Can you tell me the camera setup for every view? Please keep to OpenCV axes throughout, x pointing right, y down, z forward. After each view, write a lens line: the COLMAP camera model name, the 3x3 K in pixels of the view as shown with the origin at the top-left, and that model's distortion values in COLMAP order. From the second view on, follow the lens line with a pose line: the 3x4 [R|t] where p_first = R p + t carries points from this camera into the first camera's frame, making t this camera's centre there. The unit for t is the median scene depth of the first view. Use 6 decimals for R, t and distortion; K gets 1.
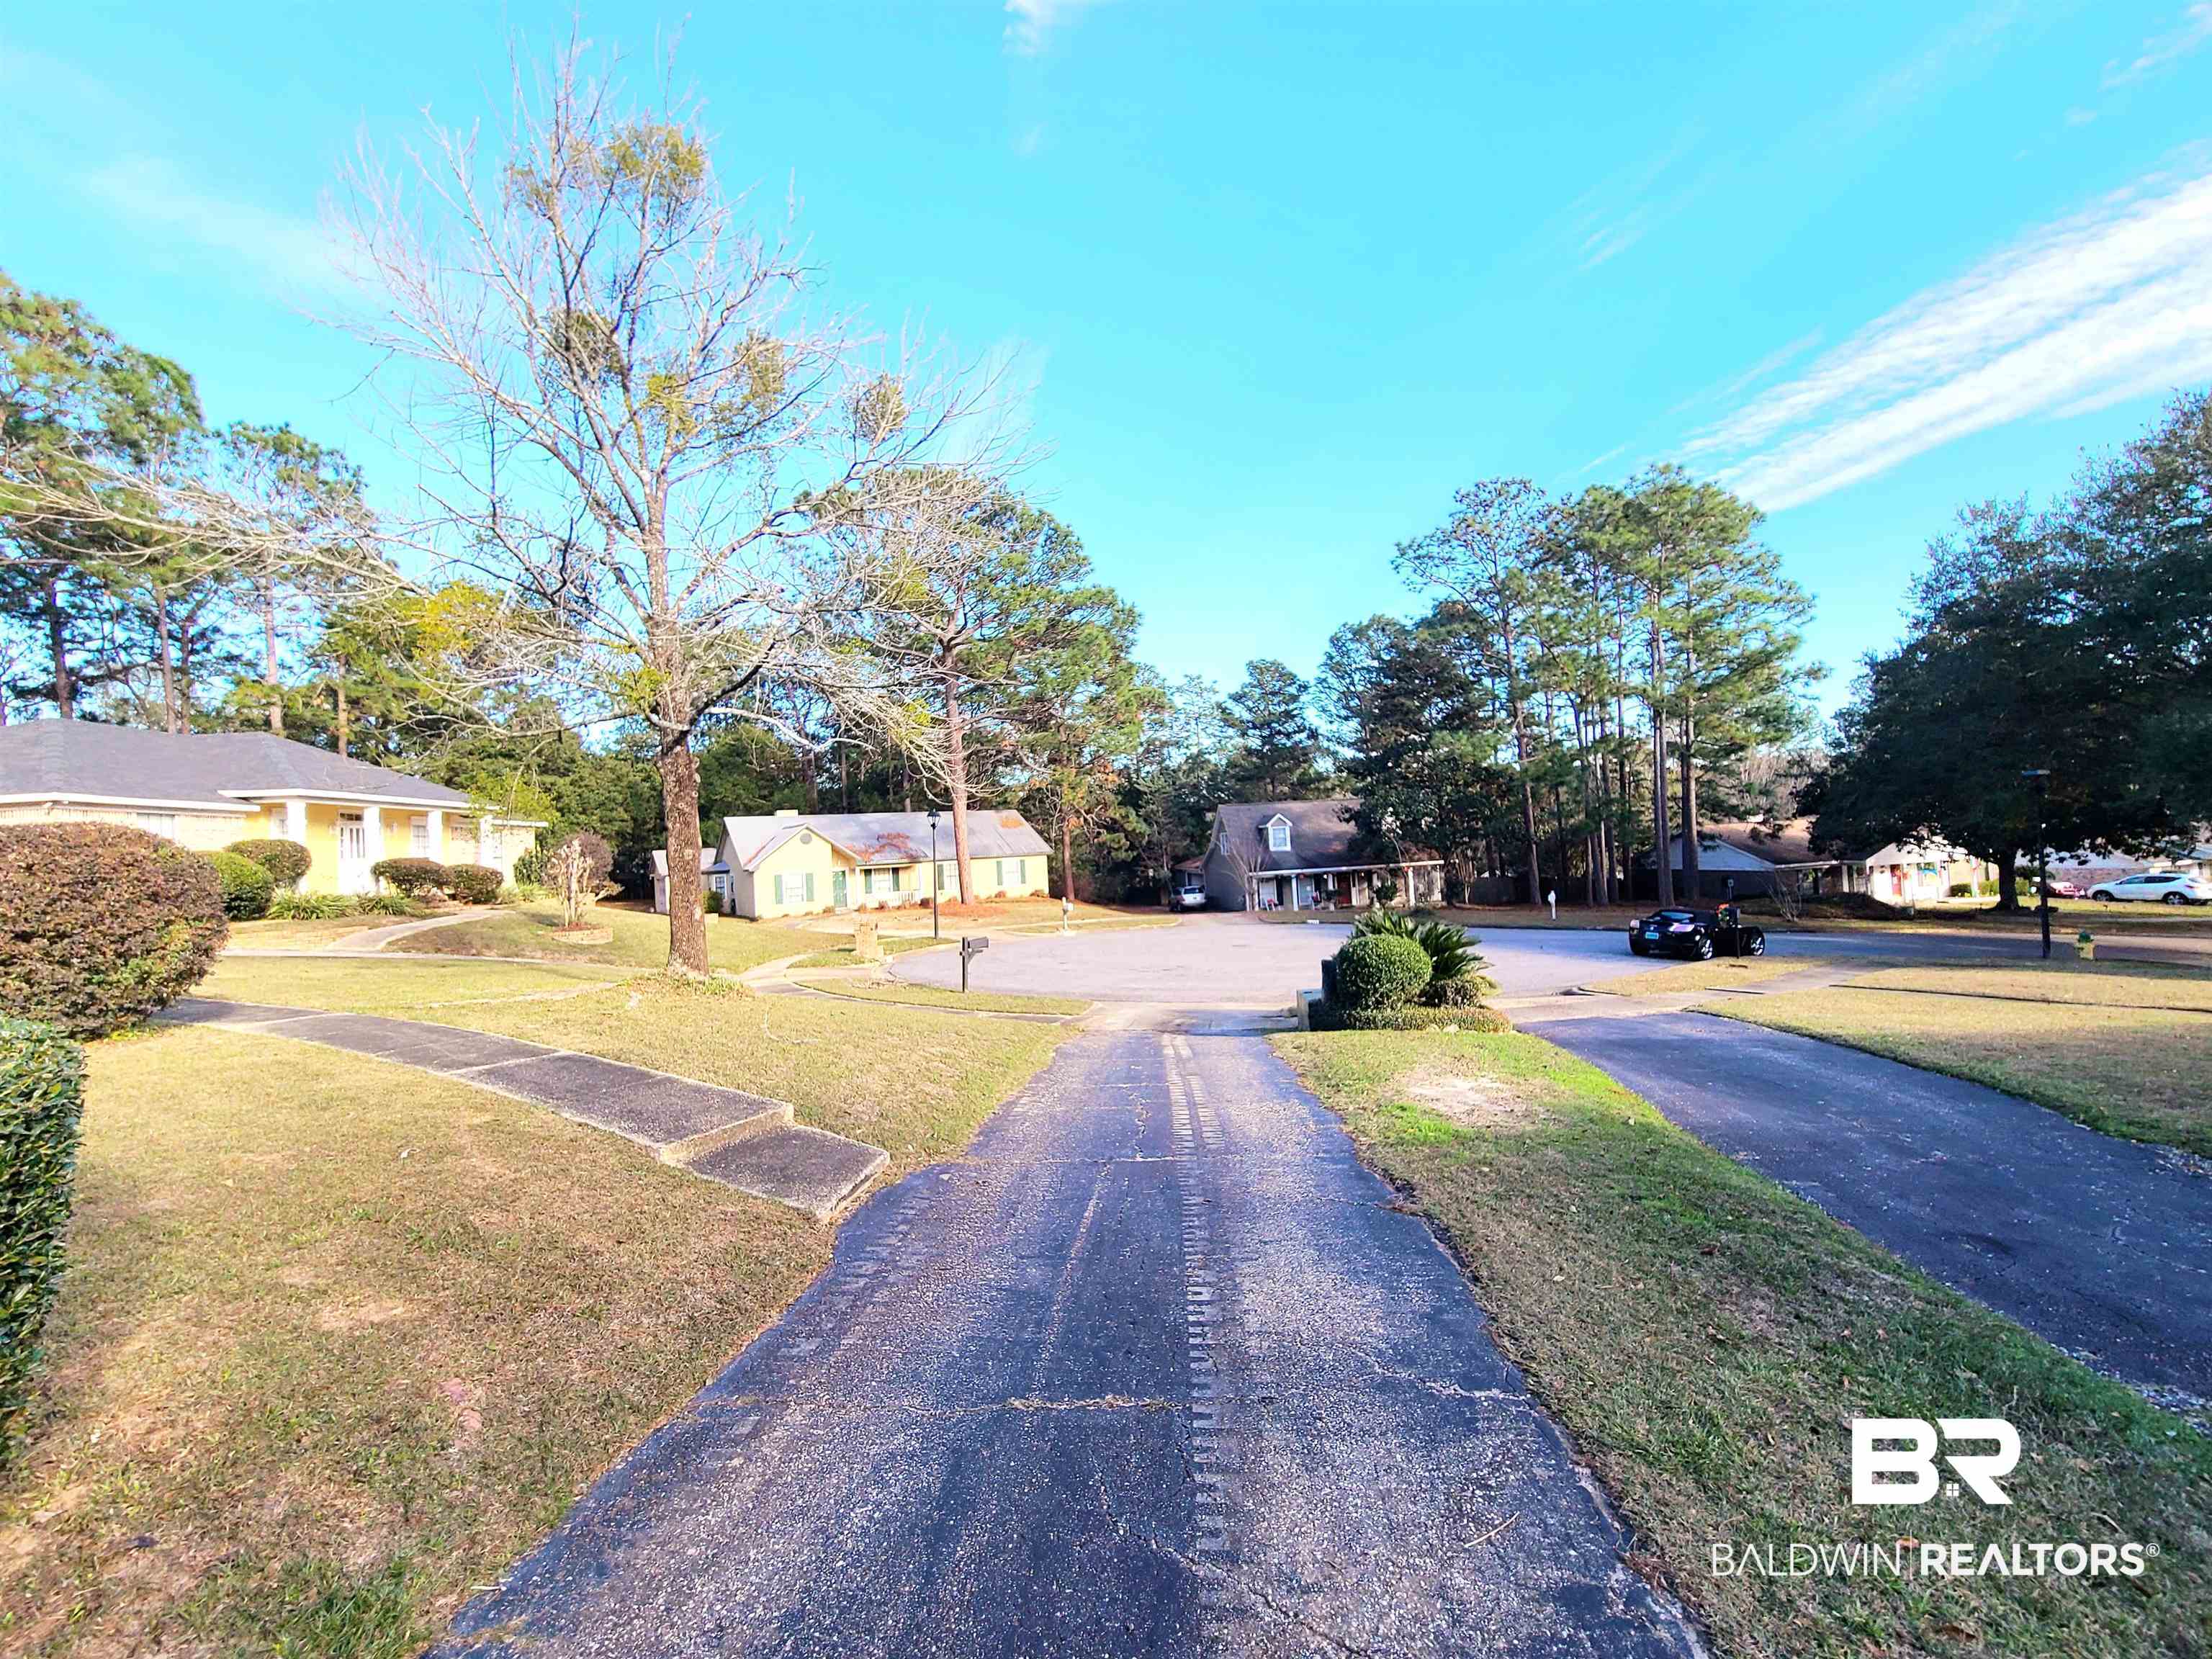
lens RADIAL K [[882.7, 0, 1120.2], [0, 882.7, 815.4], [0, 0, 1]] dist [-0.000395, -0.000200]
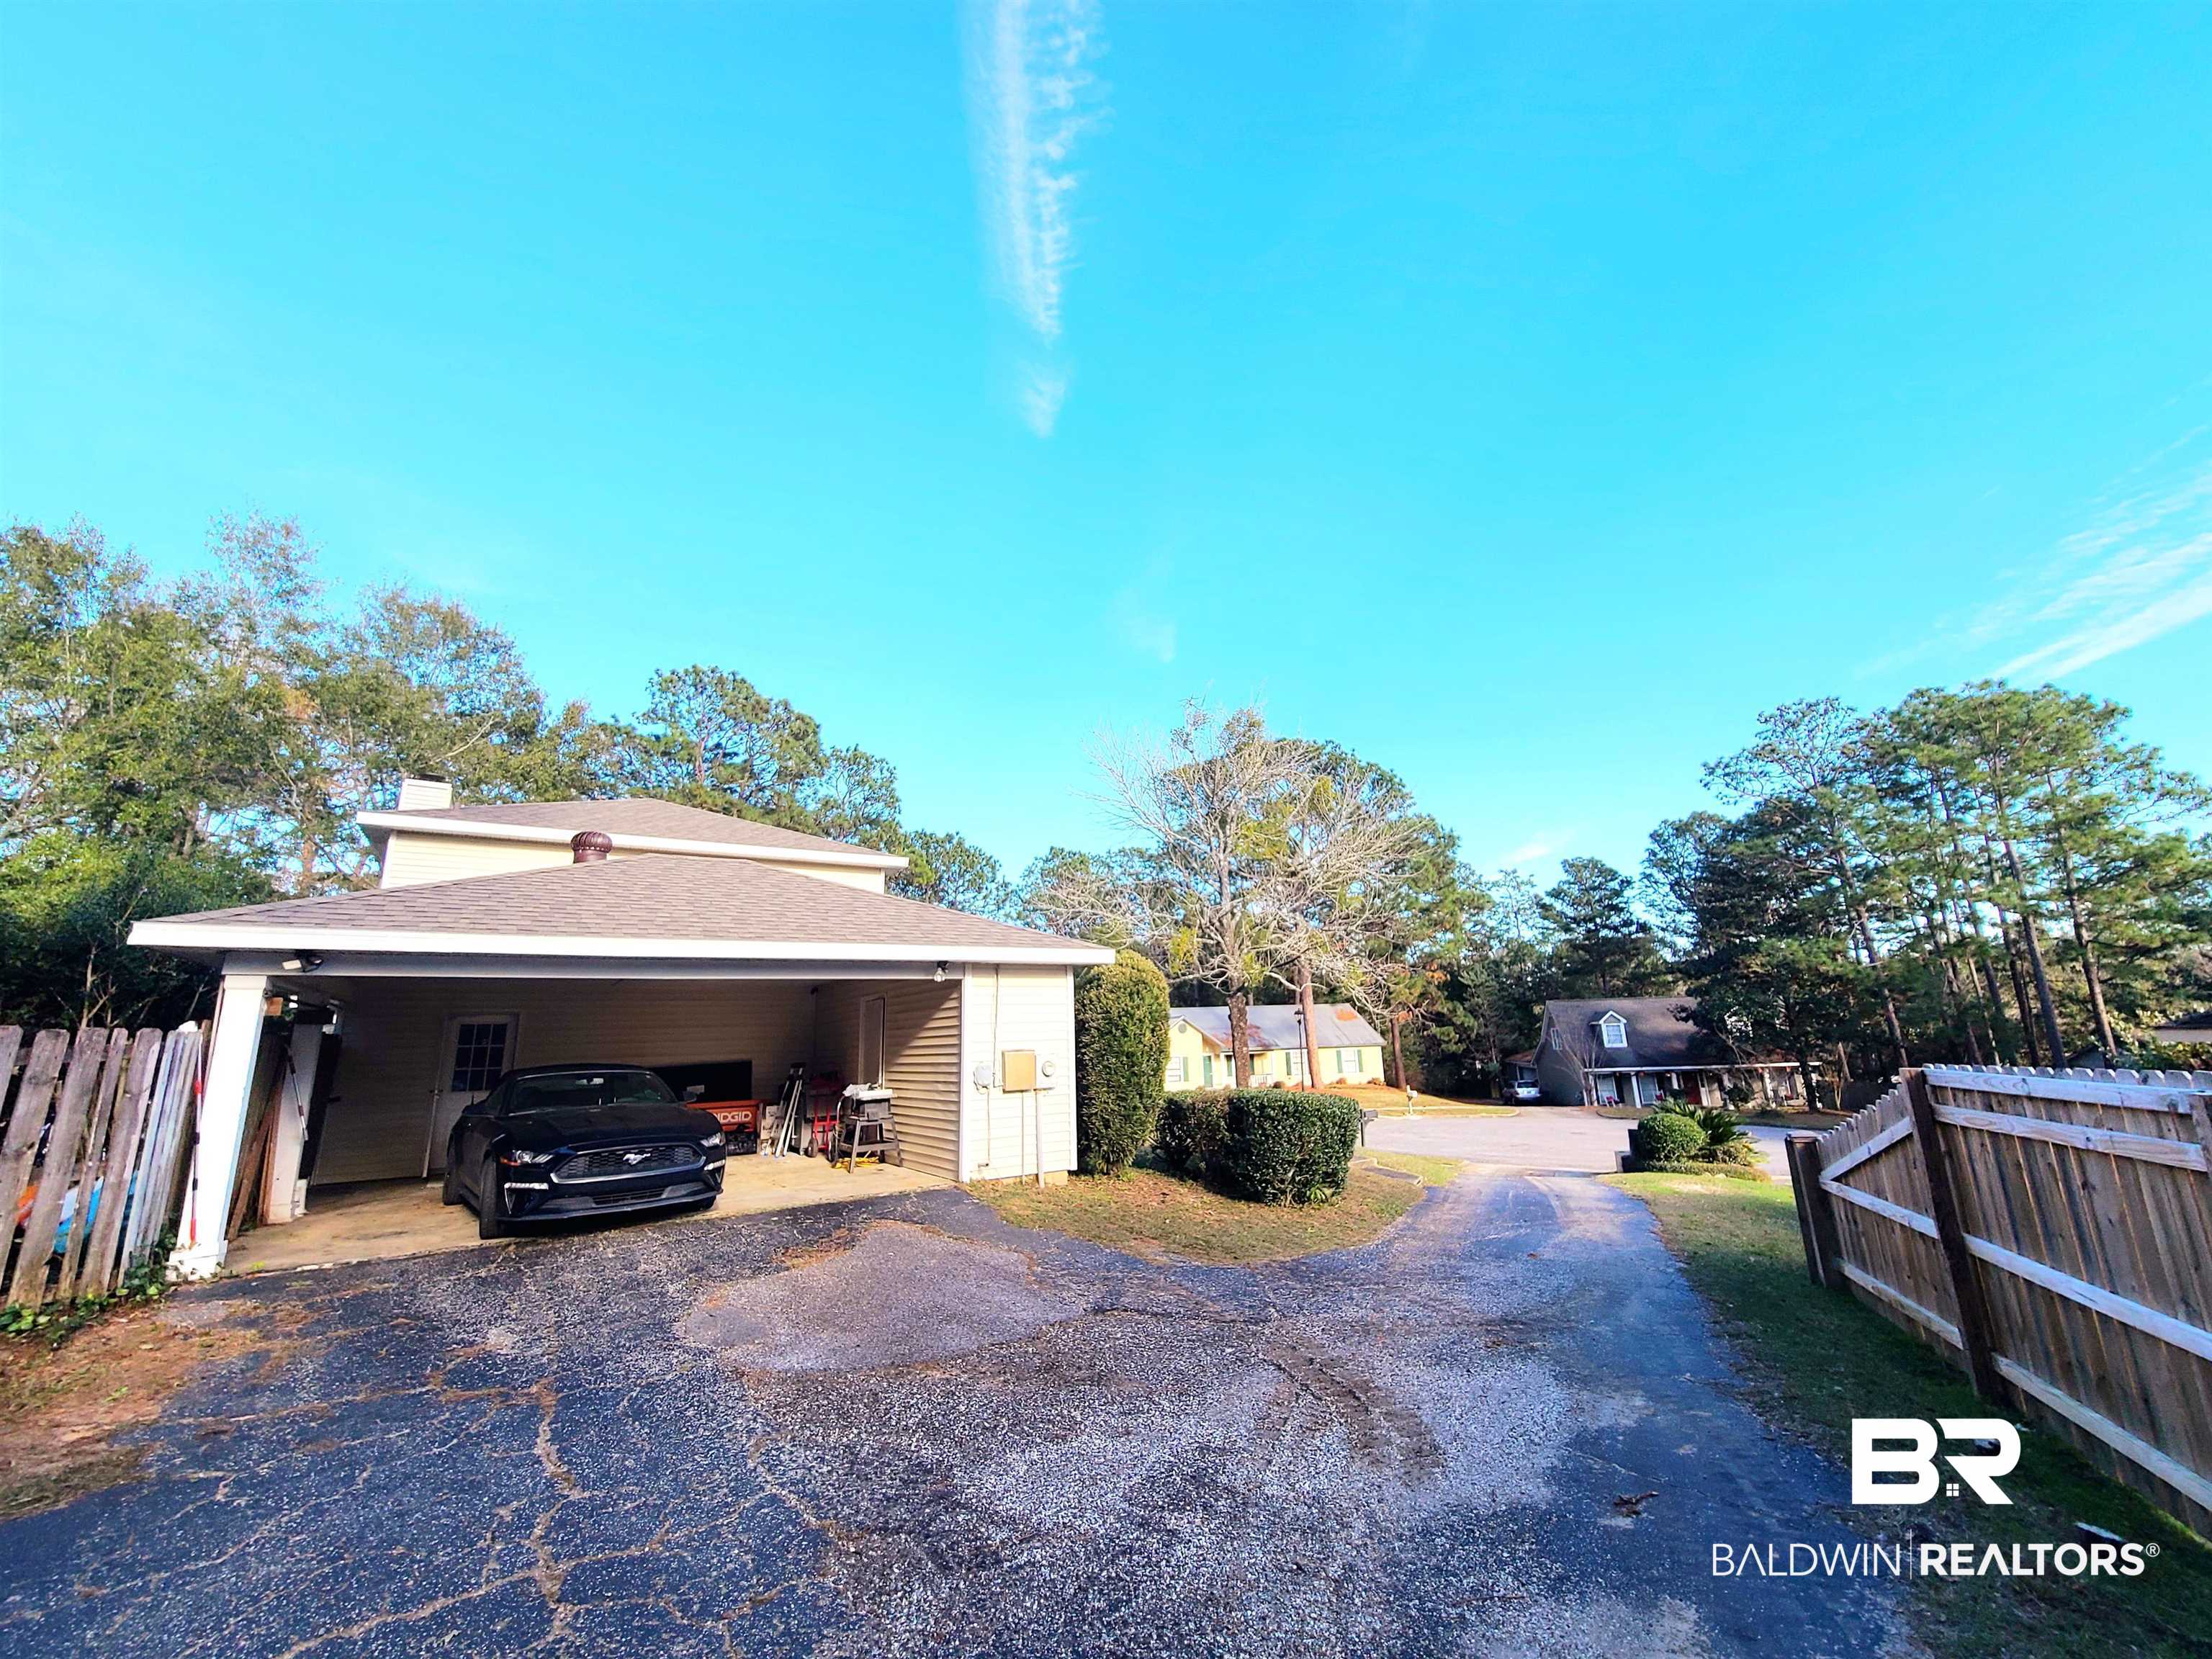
lens RADIAL K [[882.7, 0, 1120.2], [0, 882.7, 815.4], [0, 0, 1]] dist [-0.000395, -0.000200]
pose [[0.945957, -0.058548, -0.318962, -0.022461], [-0.006885, 0.979720, -0.200255, -0.015218], [0.324218, 0.191629, 0.926370, -0.197648]]
